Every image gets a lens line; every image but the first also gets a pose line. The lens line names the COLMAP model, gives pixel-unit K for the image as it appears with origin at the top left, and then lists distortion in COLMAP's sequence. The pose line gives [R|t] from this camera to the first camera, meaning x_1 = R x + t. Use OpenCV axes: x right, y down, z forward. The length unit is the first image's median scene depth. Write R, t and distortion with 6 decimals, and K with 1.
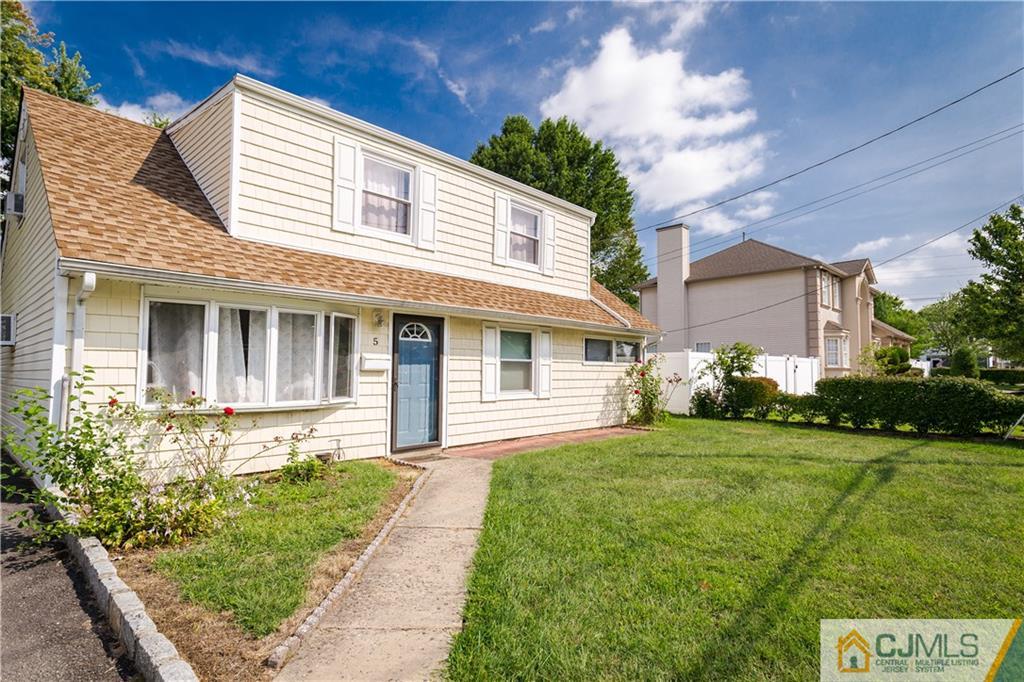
lens RADIAL K [[528.4, 0, 519.3], [0, 528.4, 343.5], [0, 0, 1]] dist [0.006016, 0.001513]
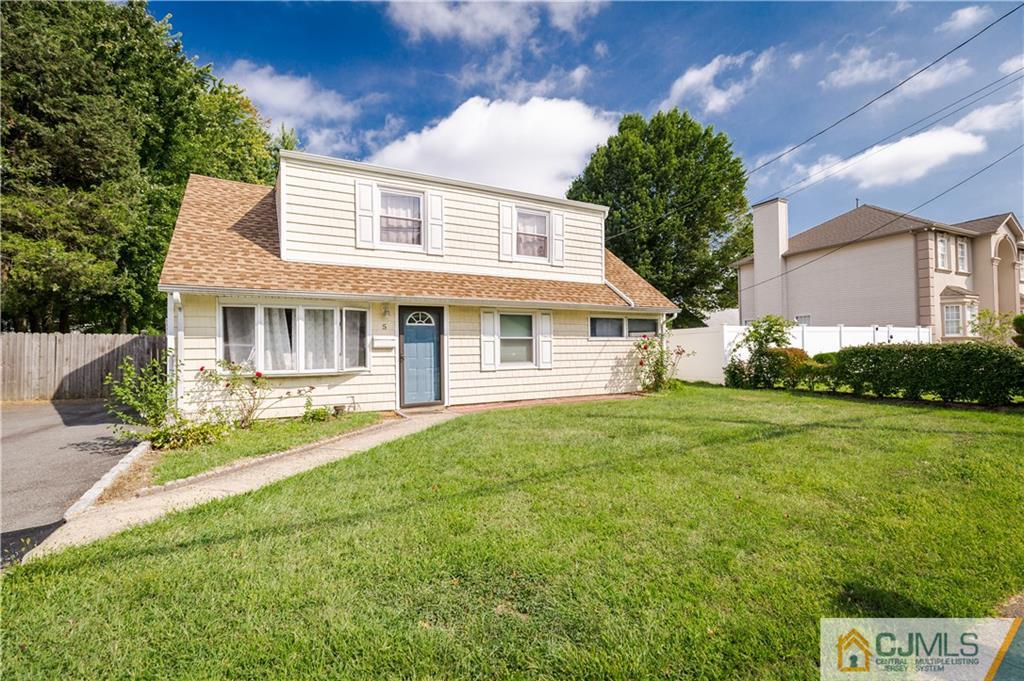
lens RADIAL K [[471.2, 0, 517.2], [0, 471.2, 344.0], [0, 0, 1]] dist [0.004853, -0.000194]
pose [[0.949521, -0.025093, -0.312698, 0.333586], [0.036576, 0.998853, 0.030909, 0.011997], [0.311564, -0.040786, 0.949350, -0.044661]]
